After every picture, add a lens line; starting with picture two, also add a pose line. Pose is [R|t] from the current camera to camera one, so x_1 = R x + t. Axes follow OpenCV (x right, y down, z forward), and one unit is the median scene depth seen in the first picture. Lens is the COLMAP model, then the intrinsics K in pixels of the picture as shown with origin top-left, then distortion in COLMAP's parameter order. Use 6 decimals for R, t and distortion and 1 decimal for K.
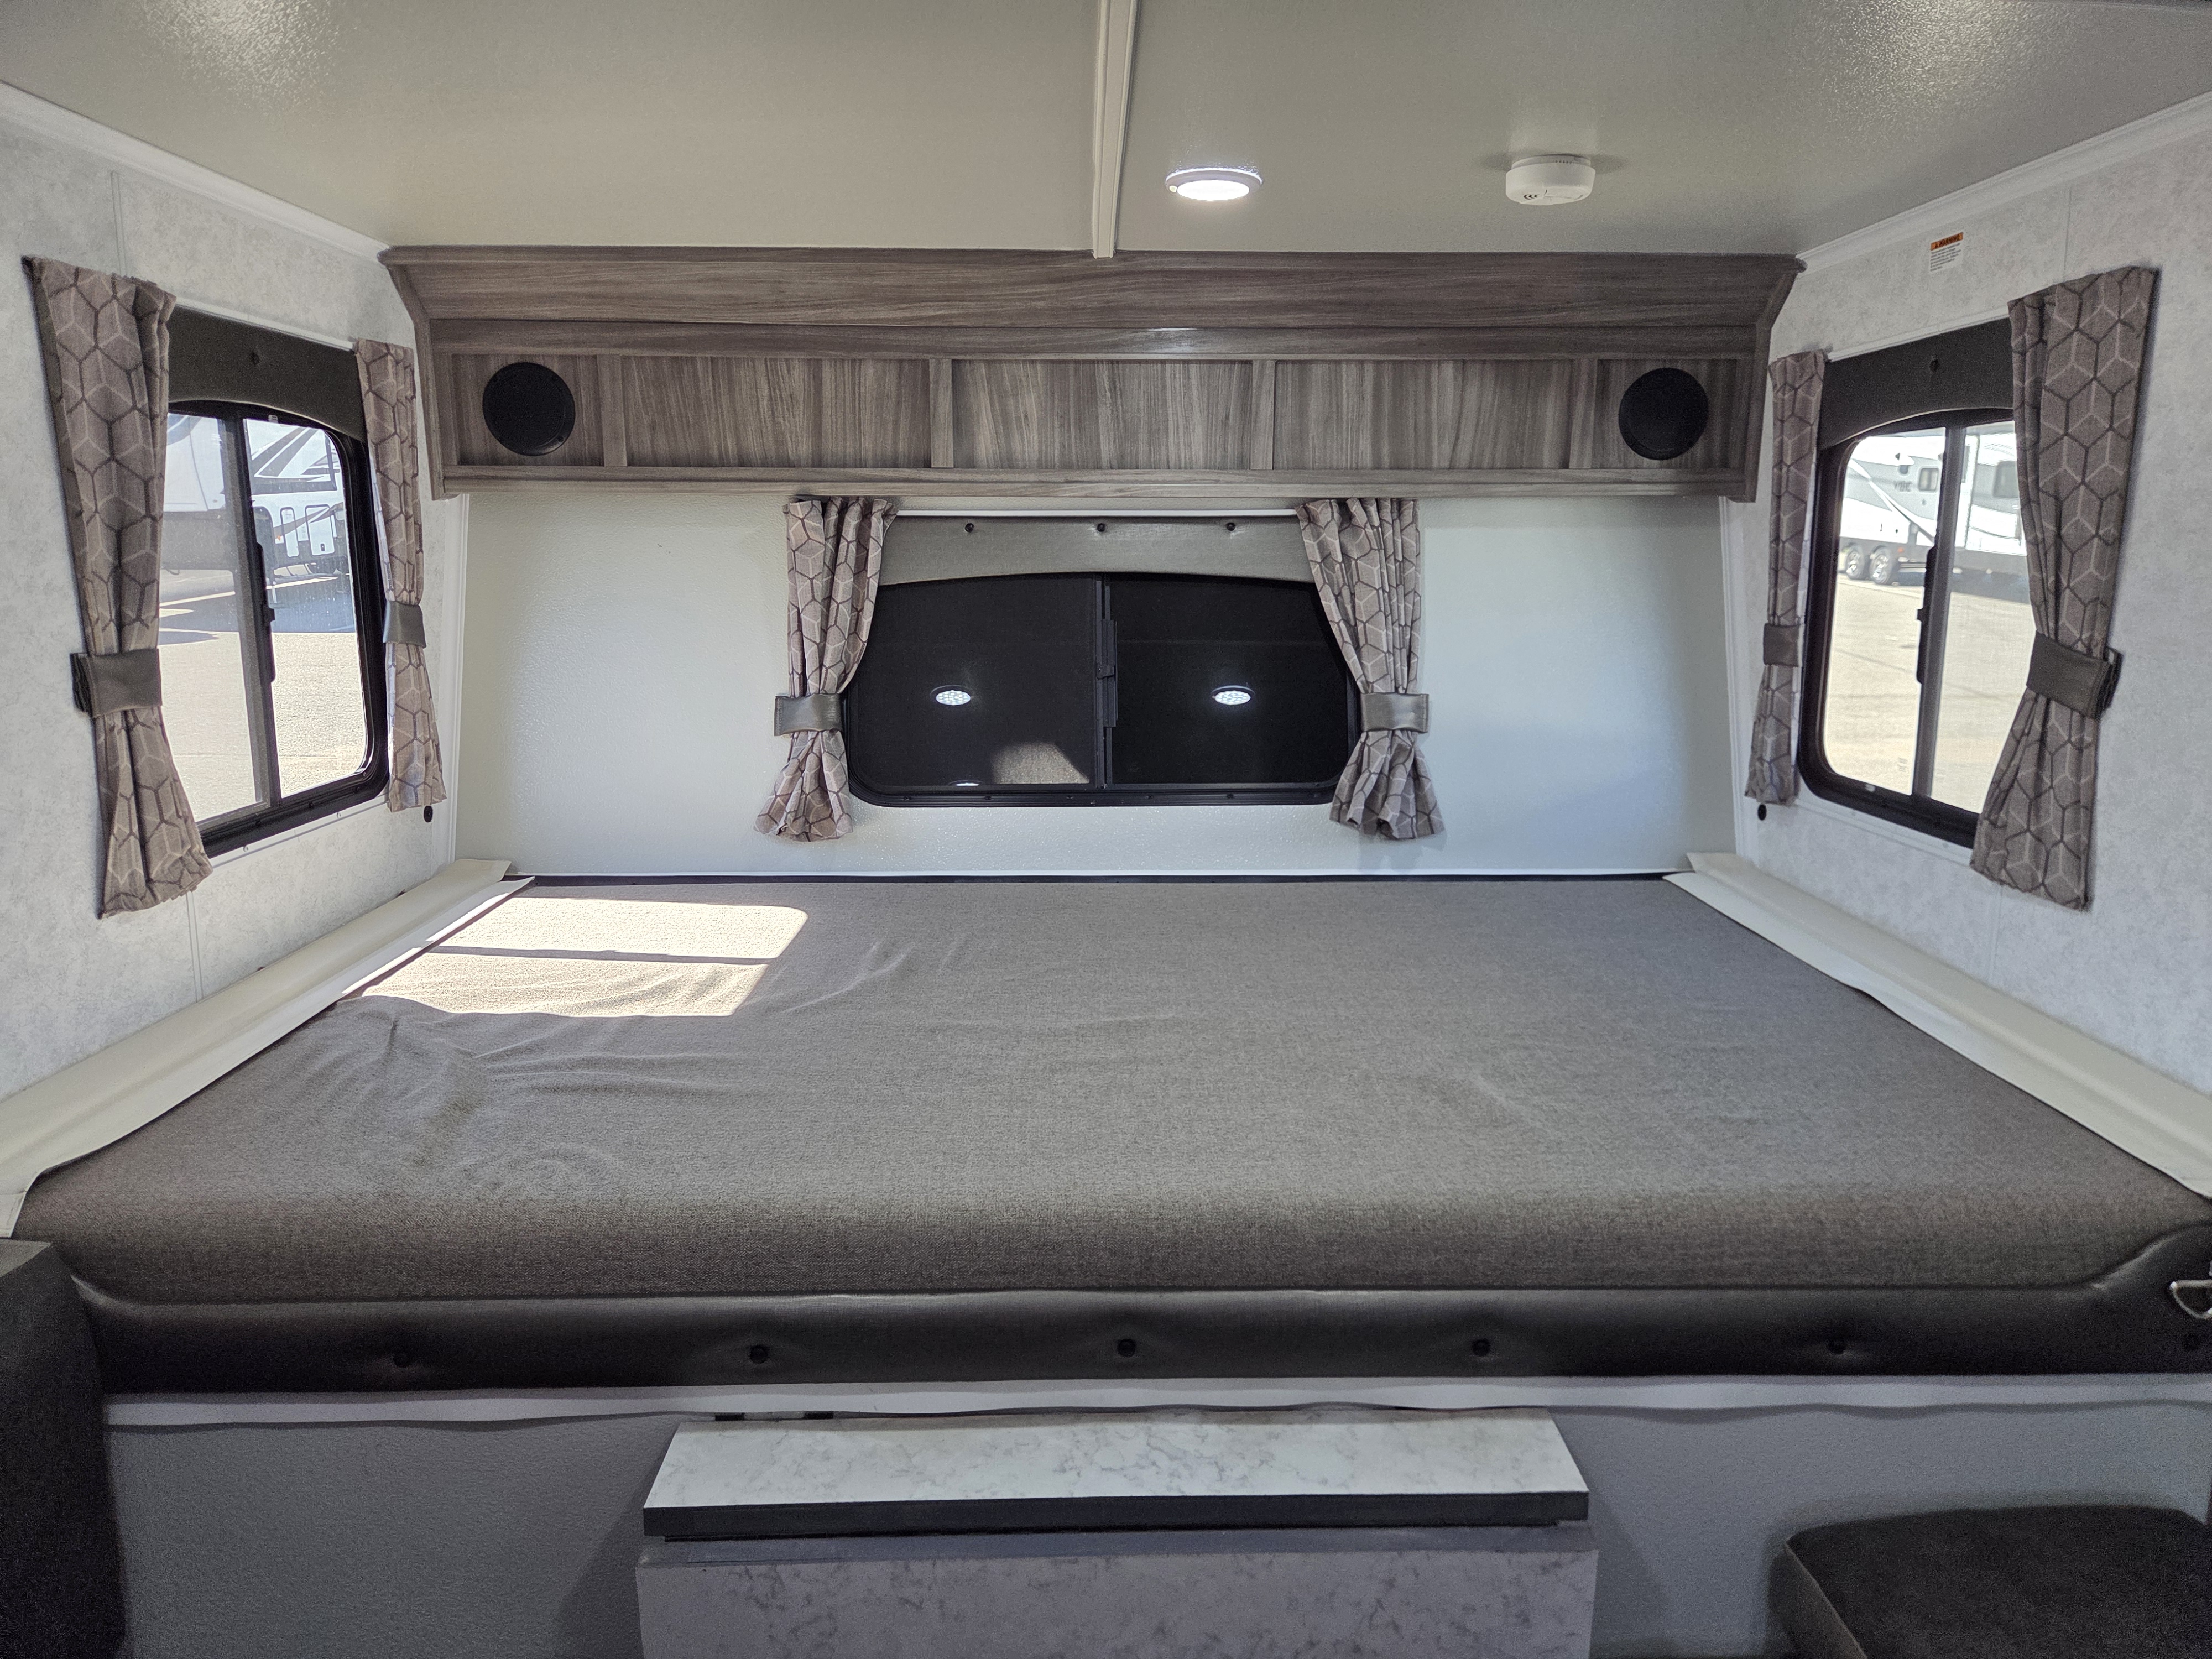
lens RADIAL K [[1490.8, 0, 1119.3], [0, 1490.8, 796.5], [0, 0, 1]] dist [0.096204, -0.094852]
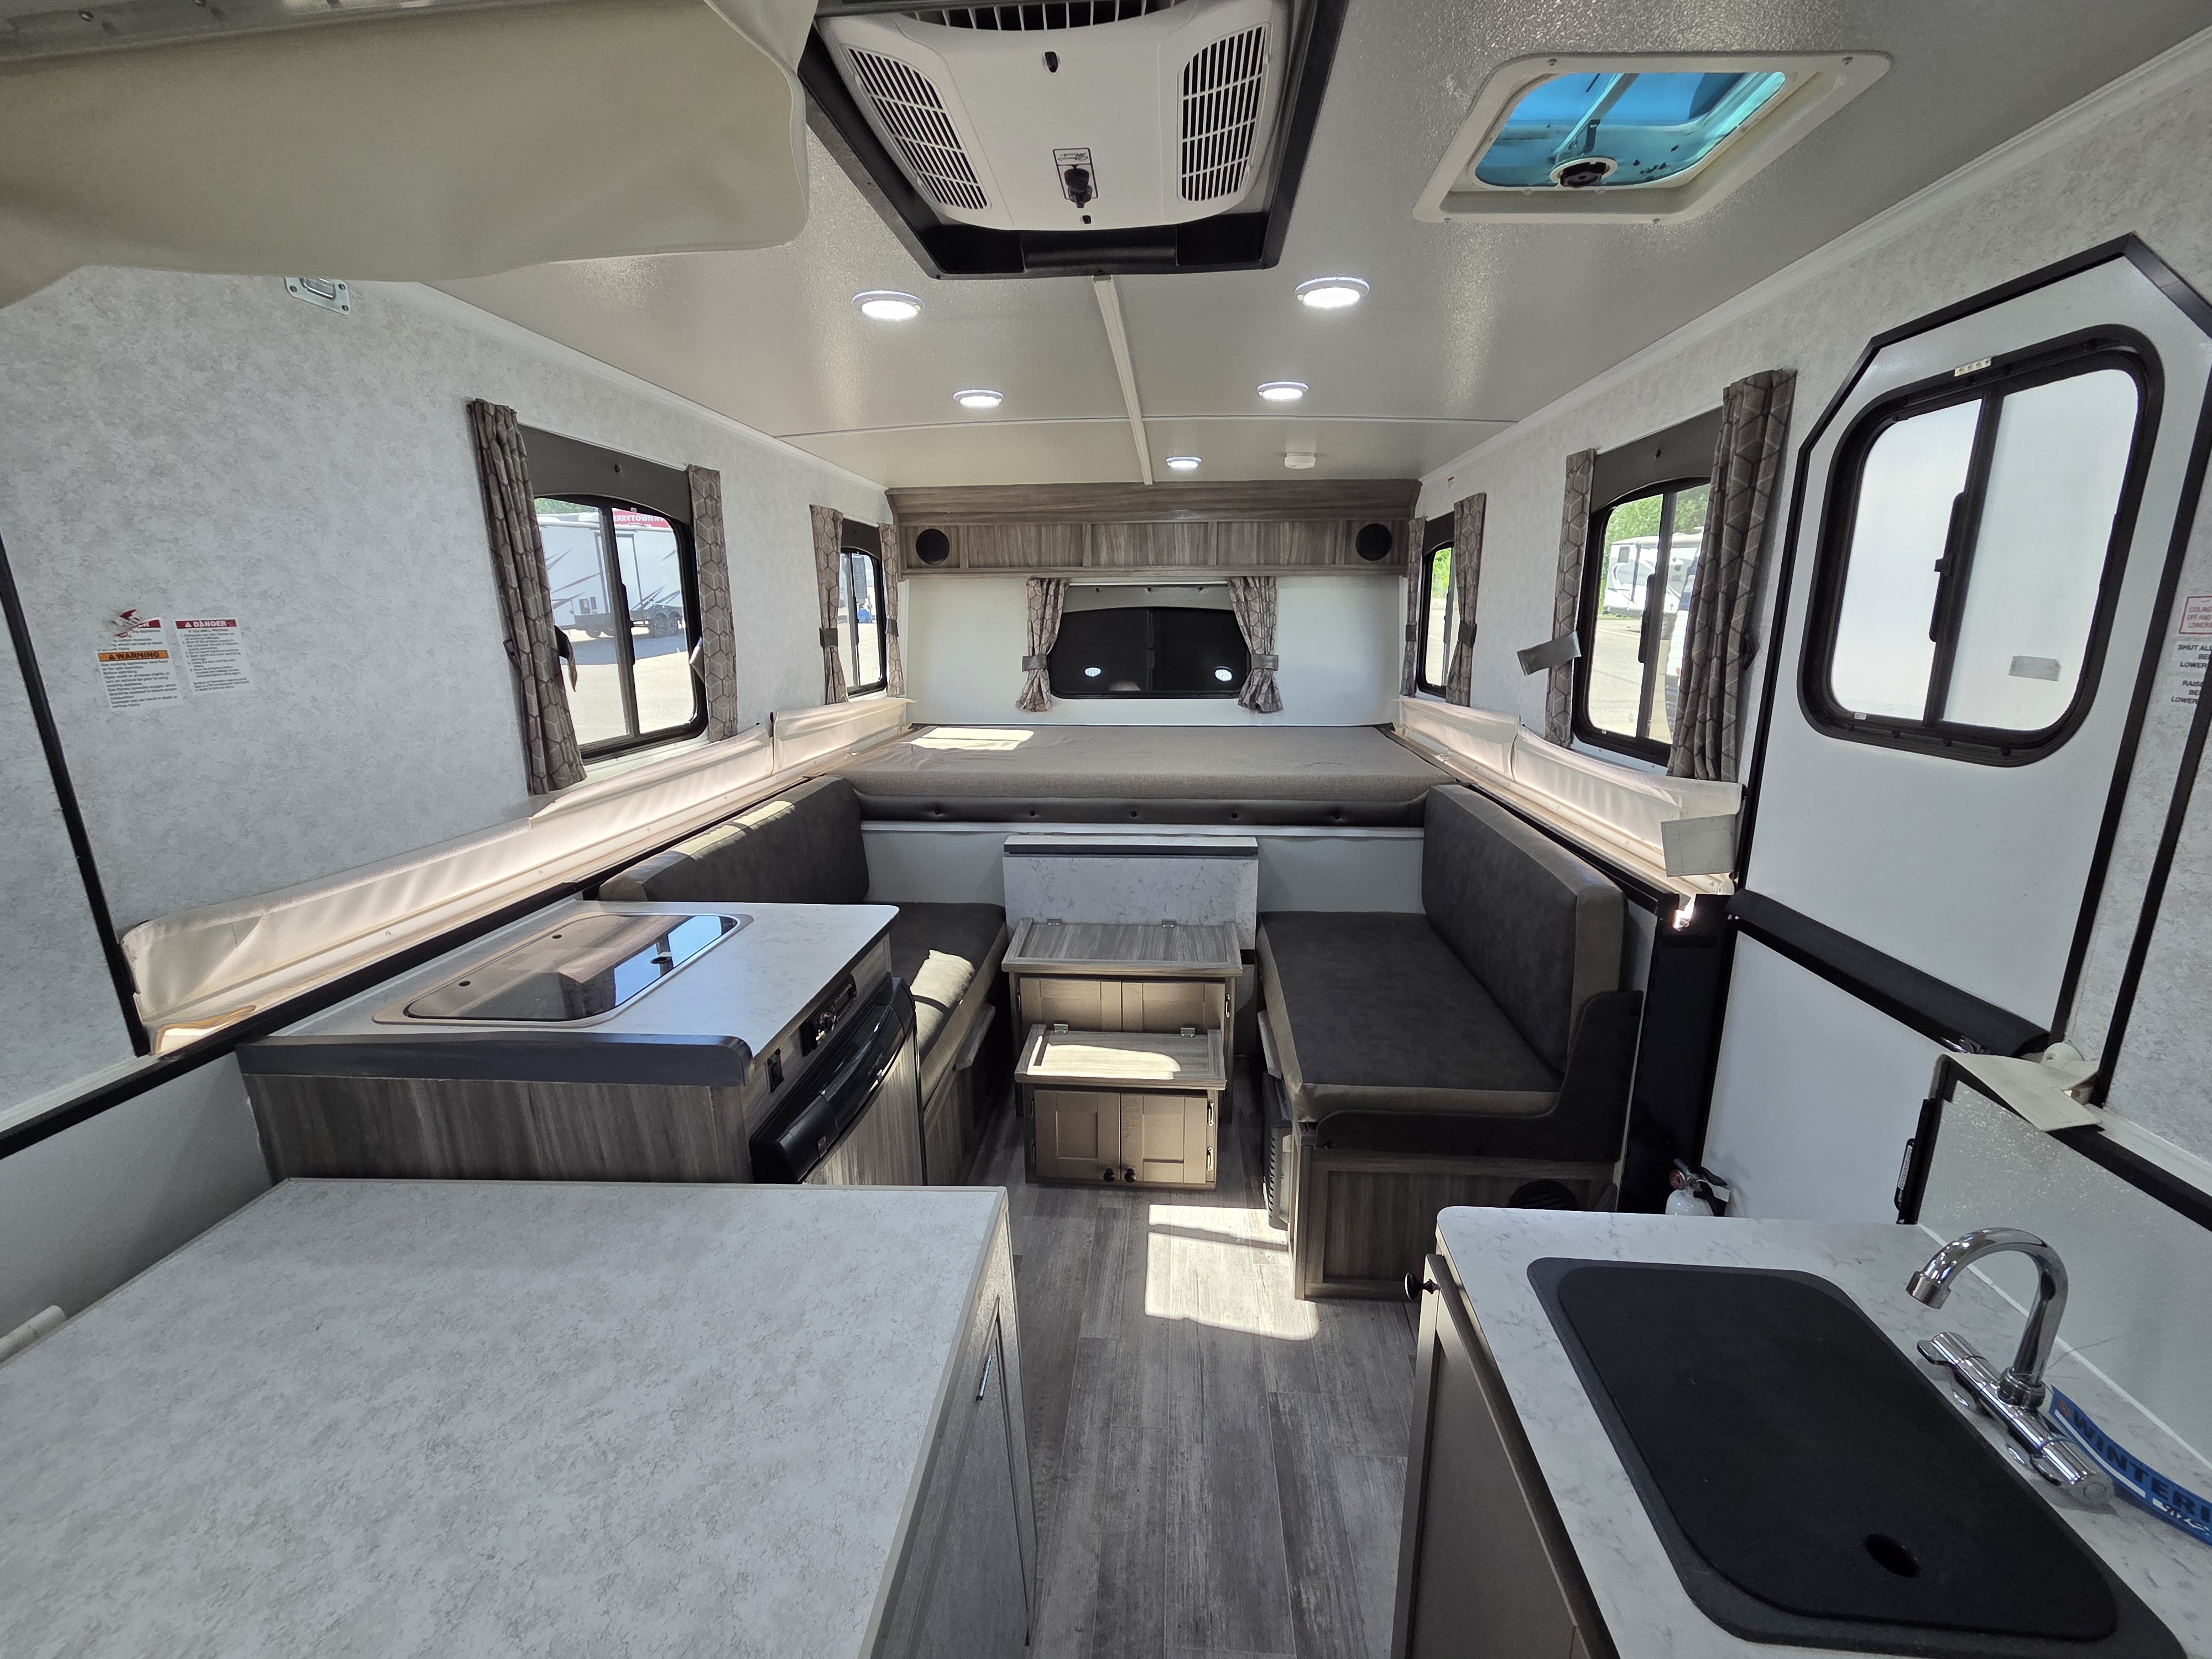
lens RADIAL K [[908.3, 0, 1112.3], [0, 908.3, 834.6], [0, 0, 1]] dist [0.004201, -0.000643]
pose [[0.995419, 0.015589, -0.094327, 0.080840], [-0.009446, 0.997825, 0.065231, 0.141046], [0.095139, -0.064042, 0.993402, -0.586294]]
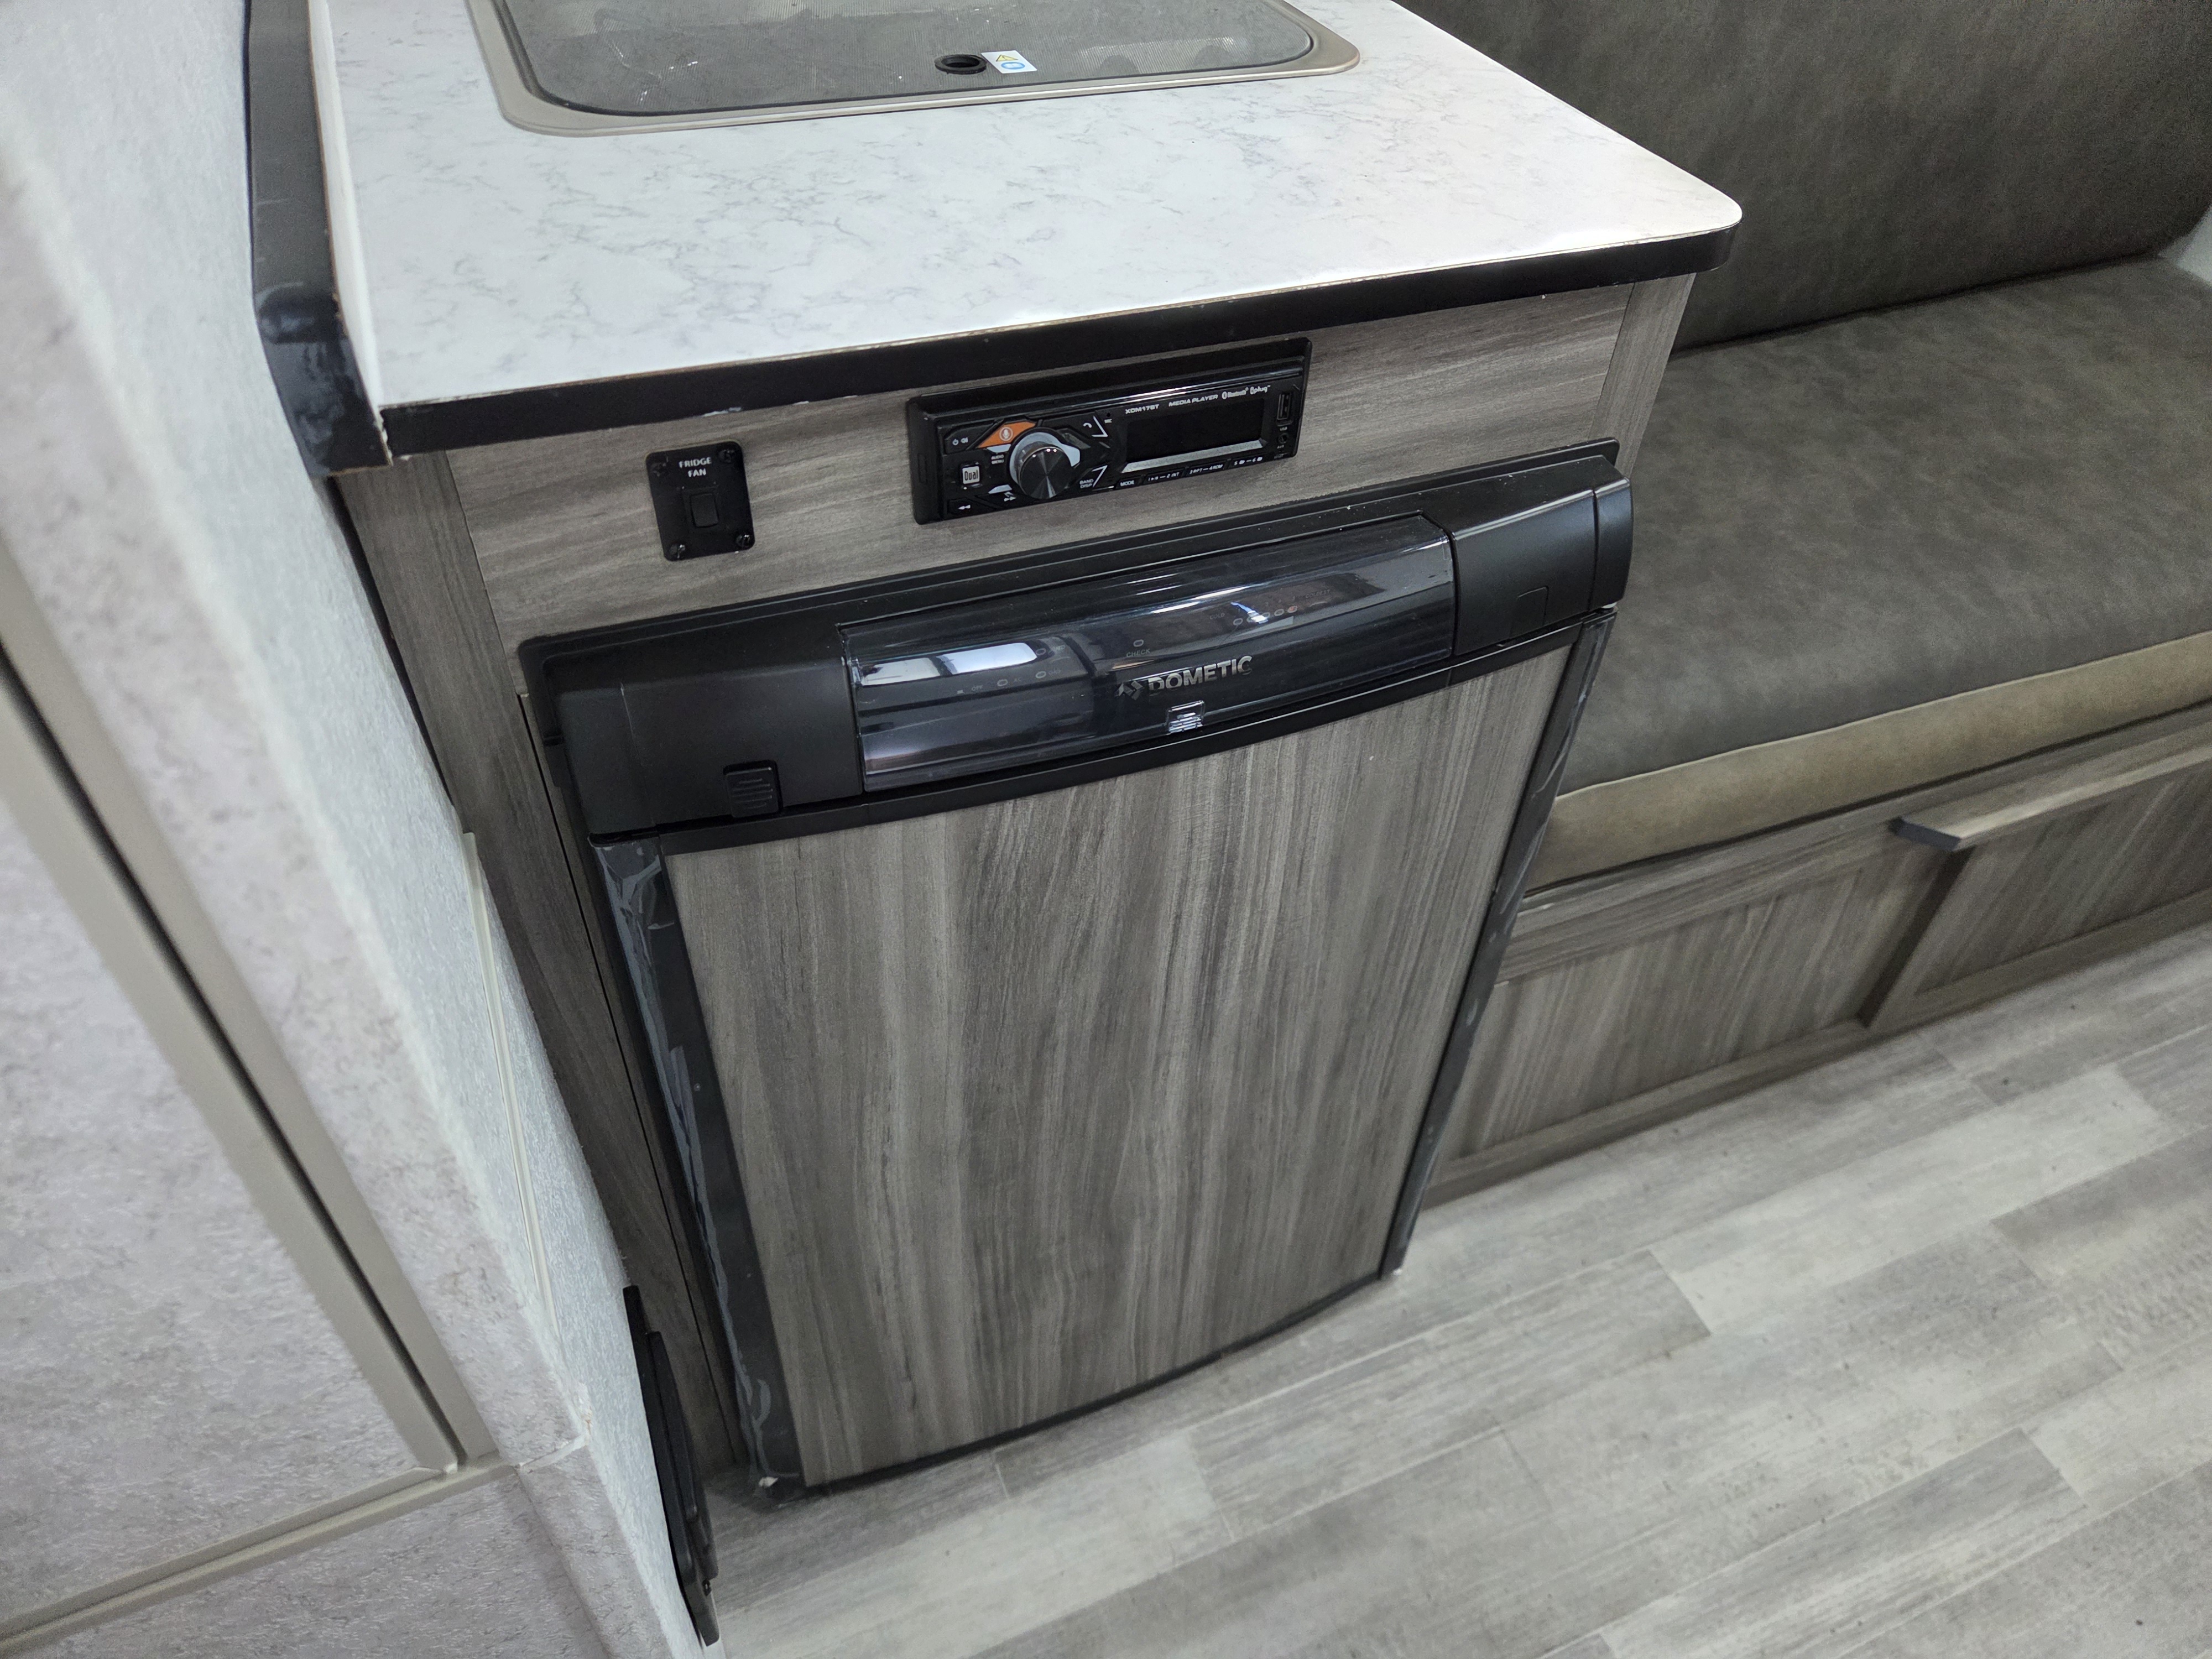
lens RADIAL K [[1498.1, 0, 1120.1], [0, 1498.1, 819.3], [0, 0, 1]] dist [0.055398, -0.053398]
pose [[0.368334, 0.652574, -0.662176, 0.078340], [-0.209705, 0.752214, 0.624658, 0.171231], [0.905734, -0.091221, 0.413914, -0.174557]]
